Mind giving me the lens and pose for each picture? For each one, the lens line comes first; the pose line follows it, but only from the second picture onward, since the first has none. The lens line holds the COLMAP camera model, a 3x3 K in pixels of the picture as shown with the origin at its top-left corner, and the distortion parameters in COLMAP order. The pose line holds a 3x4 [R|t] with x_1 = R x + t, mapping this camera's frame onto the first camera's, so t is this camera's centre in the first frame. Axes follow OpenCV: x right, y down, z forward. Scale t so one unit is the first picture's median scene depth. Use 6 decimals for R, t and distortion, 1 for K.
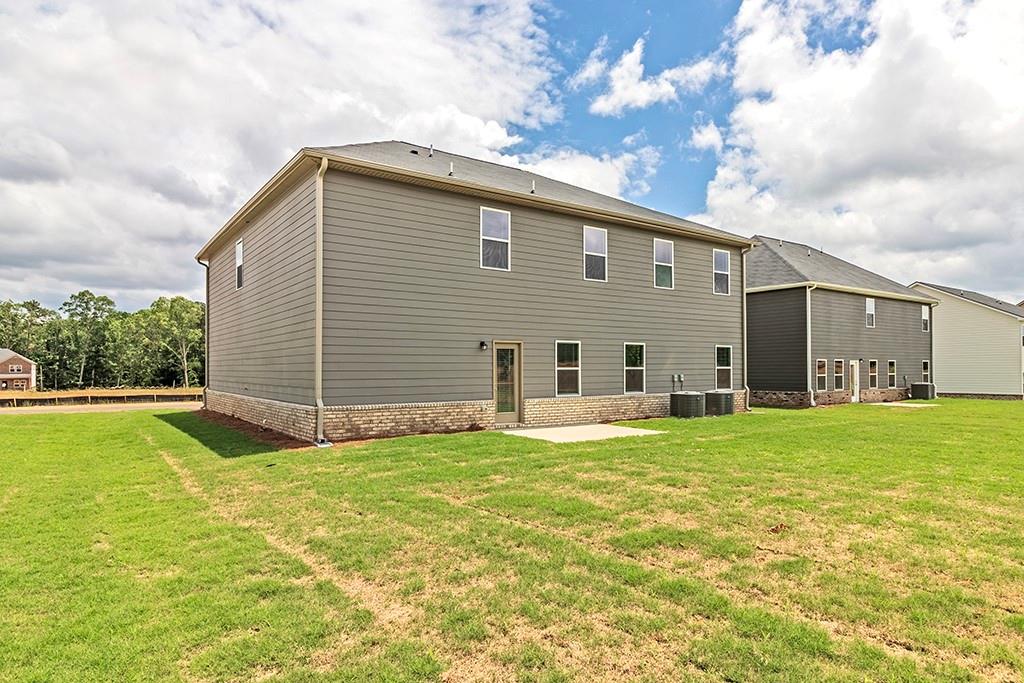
lens RADIAL K [[598.6, 0, 512.5], [0, 598.6, 365.0], [0, 0, 1]] dist [0.002514, 0.000647]
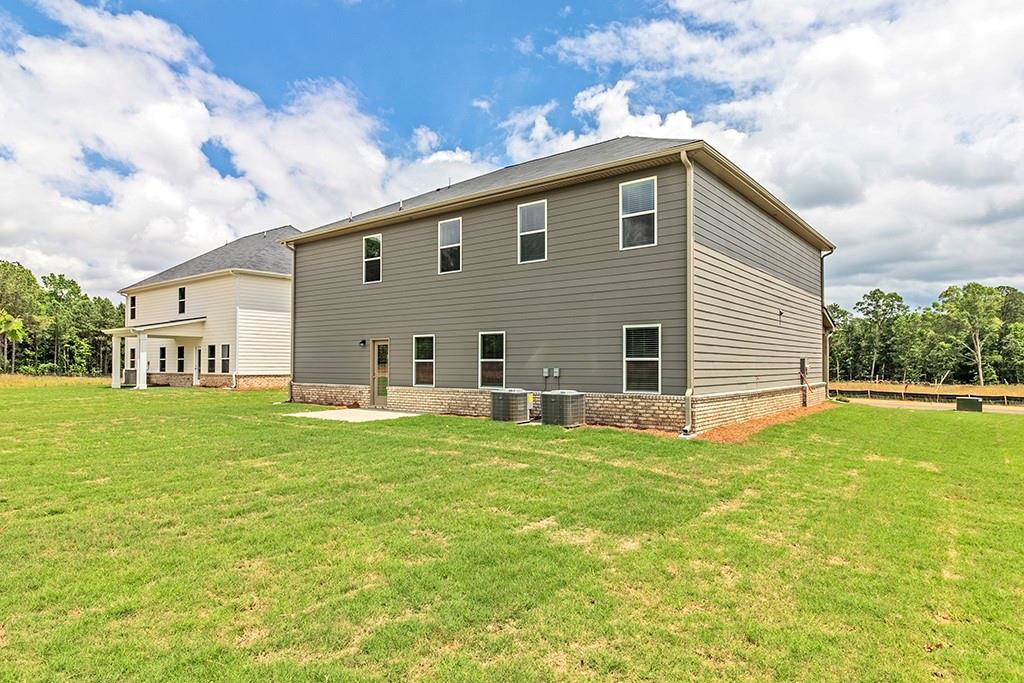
lens RADIAL K [[598.6, 0, 512.5], [0, 598.6, 365.0], [0, 0, 1]] dist [0.002514, 0.000647]
pose [[0.285121, 0.010989, -0.958428, 1.088486], [0.012664, 0.999804, 0.015231, -0.000875], [0.958408, -0.016480, 0.284926, 0.785009]]
